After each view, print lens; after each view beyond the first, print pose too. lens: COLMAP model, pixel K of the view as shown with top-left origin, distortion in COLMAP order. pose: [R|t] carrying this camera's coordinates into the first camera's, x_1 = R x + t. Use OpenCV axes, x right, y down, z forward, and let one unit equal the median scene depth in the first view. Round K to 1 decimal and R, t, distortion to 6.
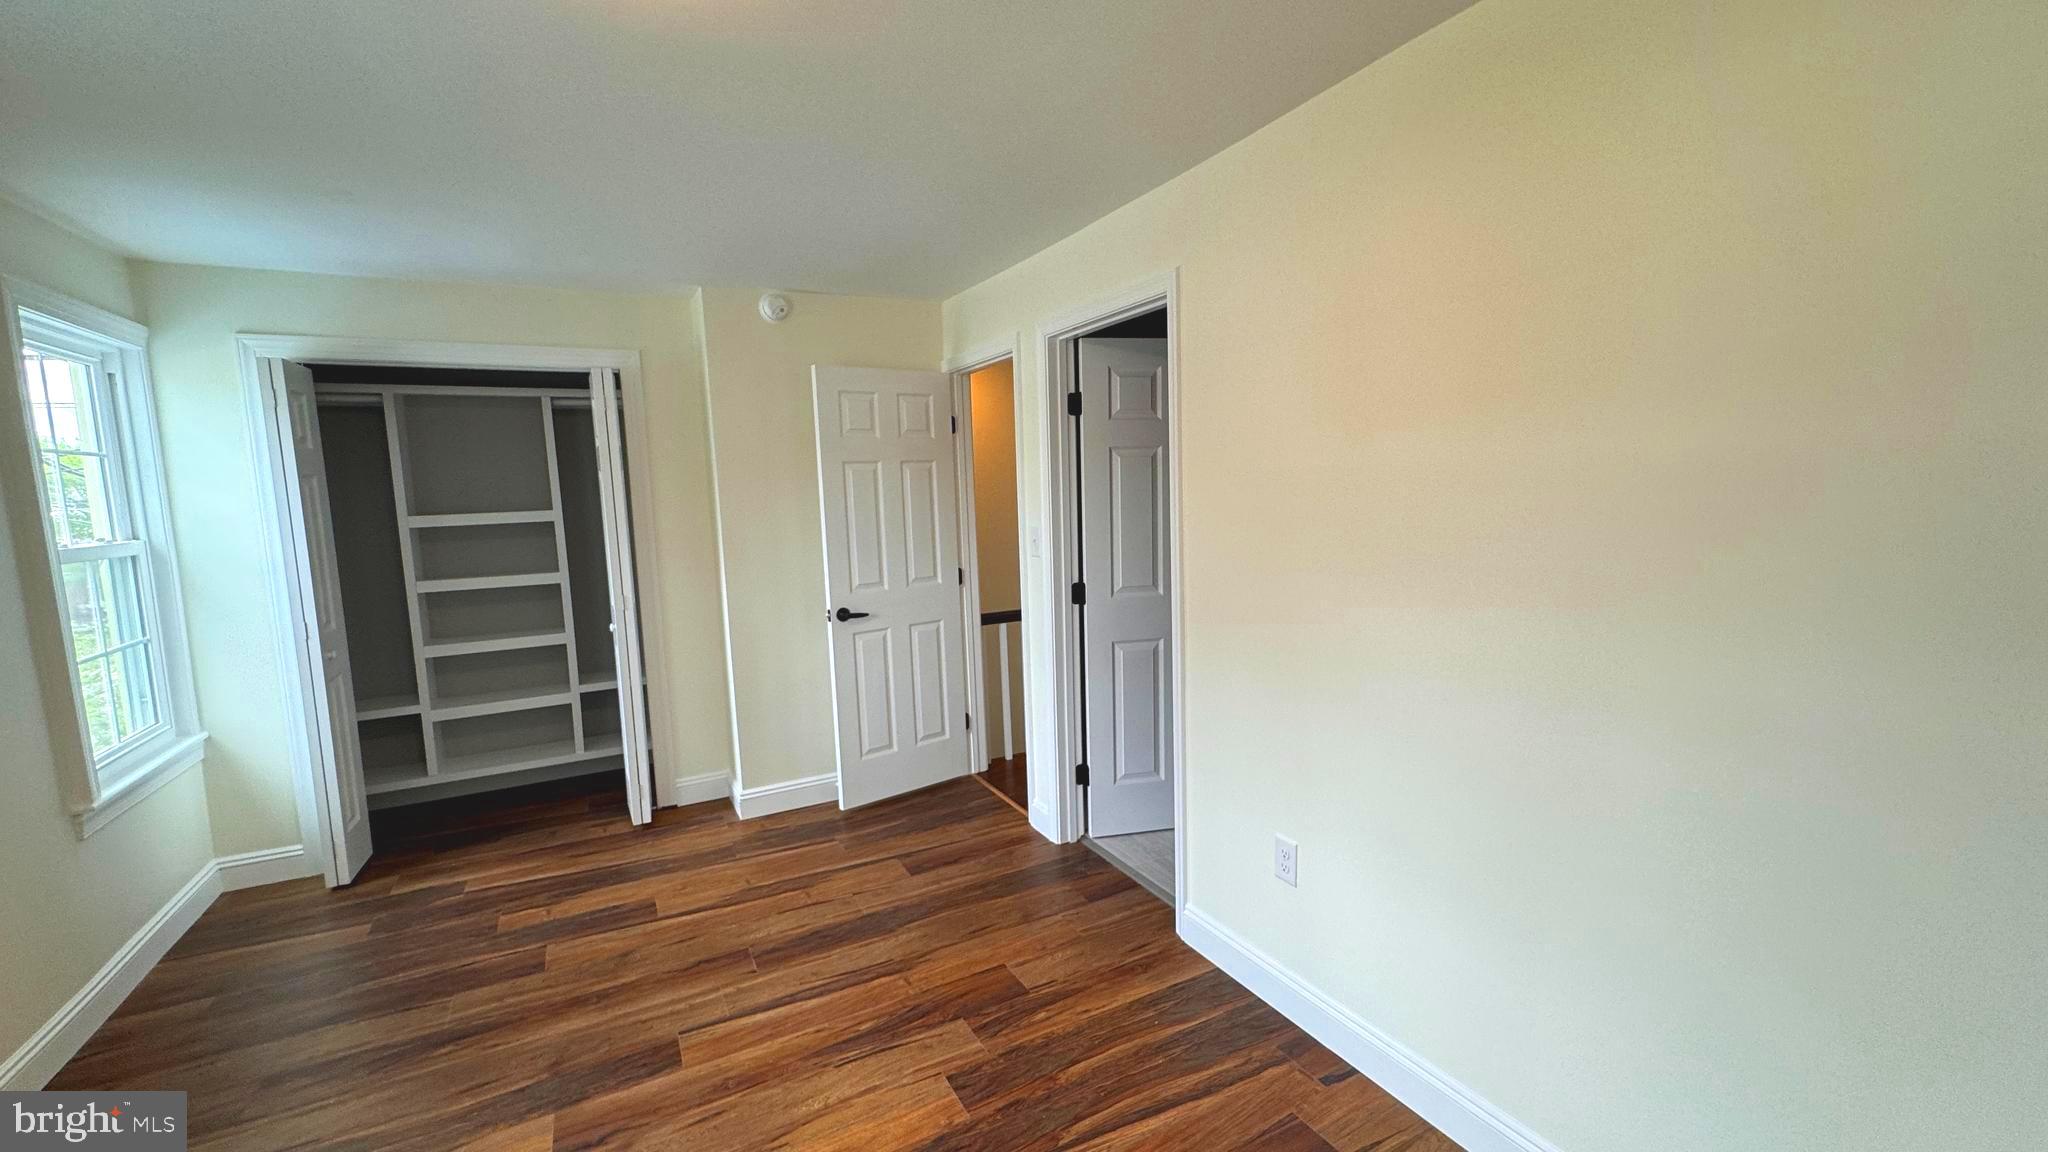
lens RADIAL K [[828.9, 0, 1024.1], [0, 828.9, 582.1], [0, 0, 1]] dist [0.000459, 0.000070]
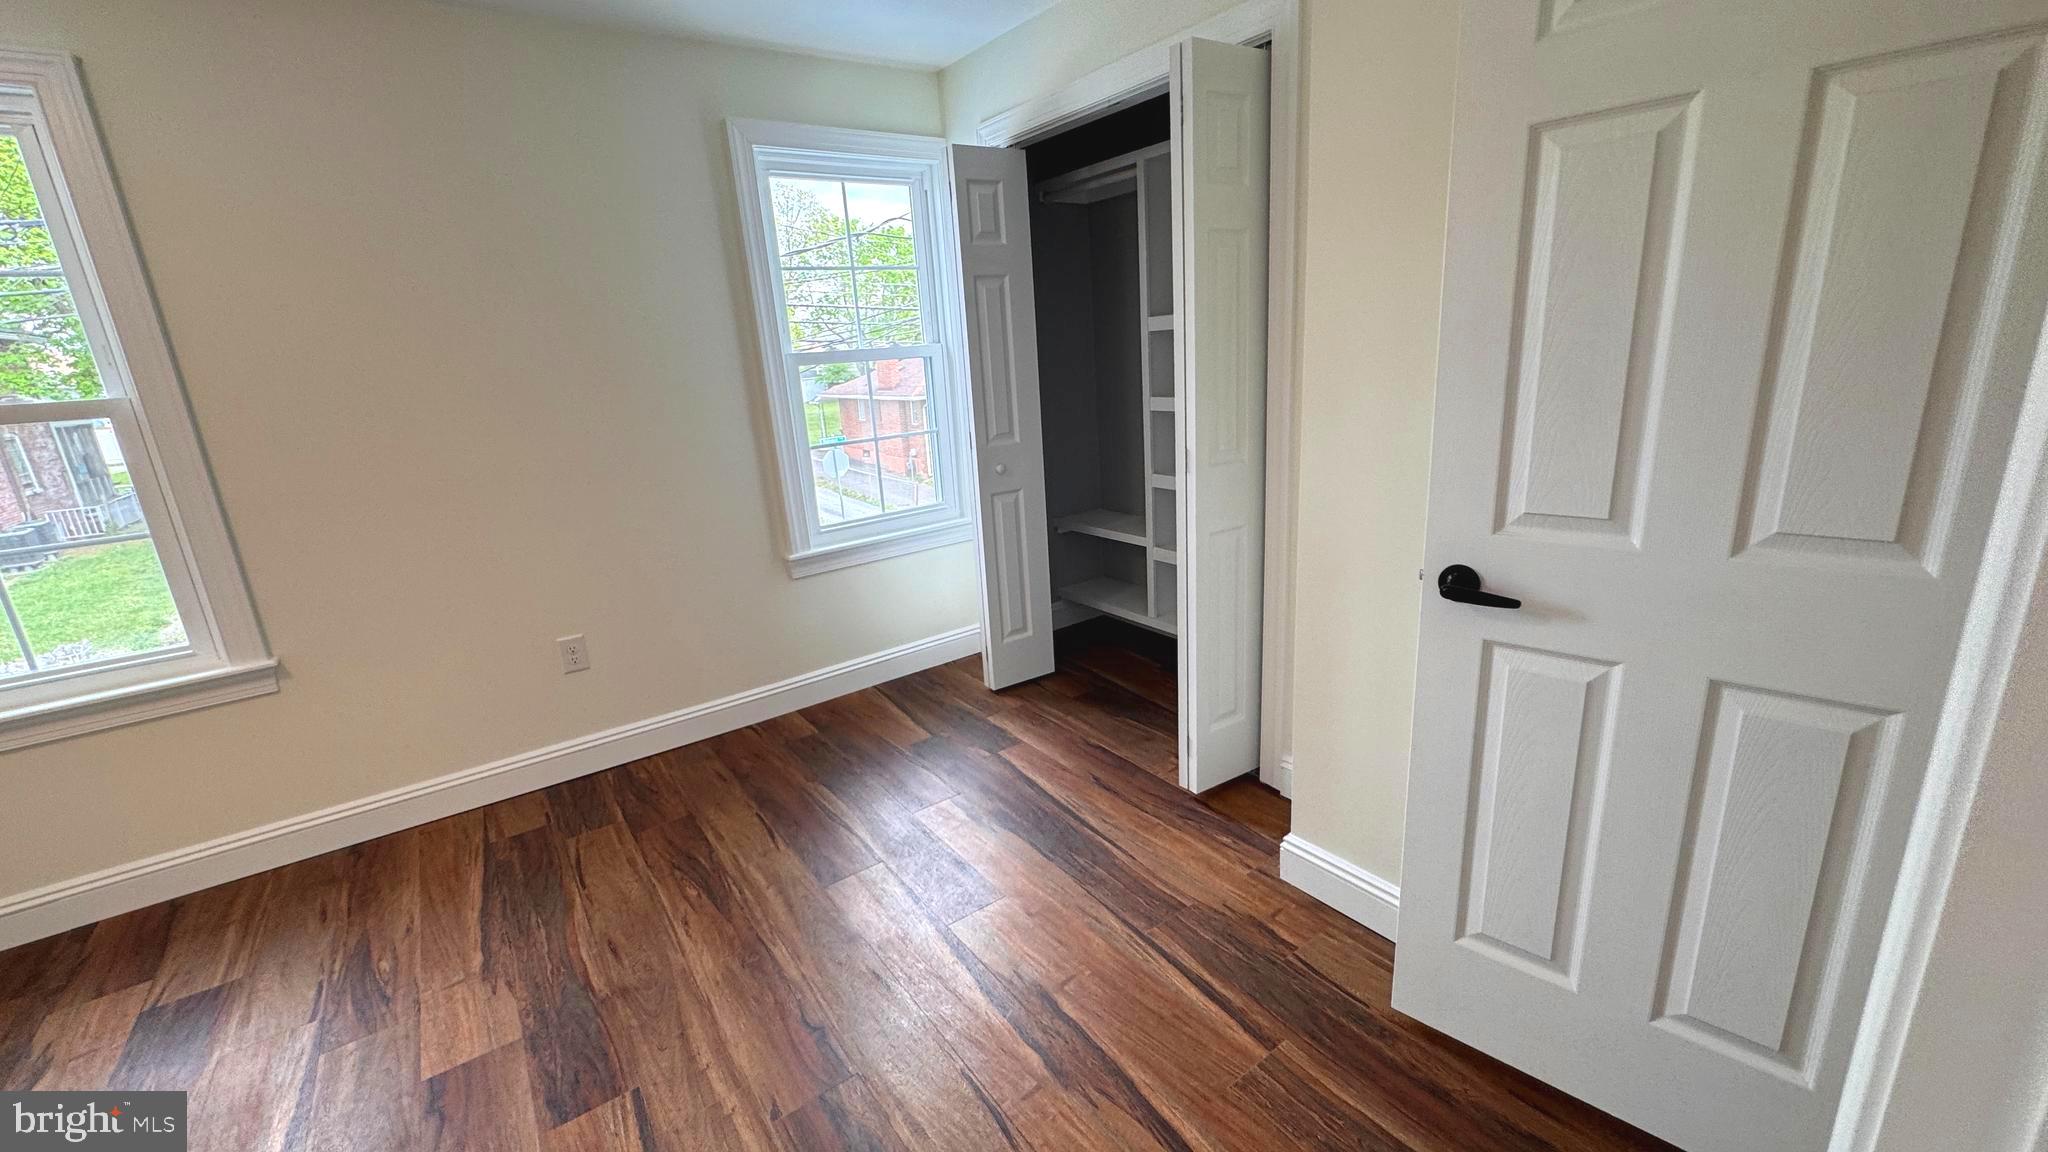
lens RADIAL K [[819.5, 0, 1022.7], [0, 819.5, 573.2], [0, 0, 1]] dist [-0.003110, -0.000147]
pose [[0.137058, 0.287138, -0.948033, 0.117239], [-0.054267, 0.957804, 0.282252, -0.066381], [0.989075, 0.012762, 0.146857, 0.861508]]
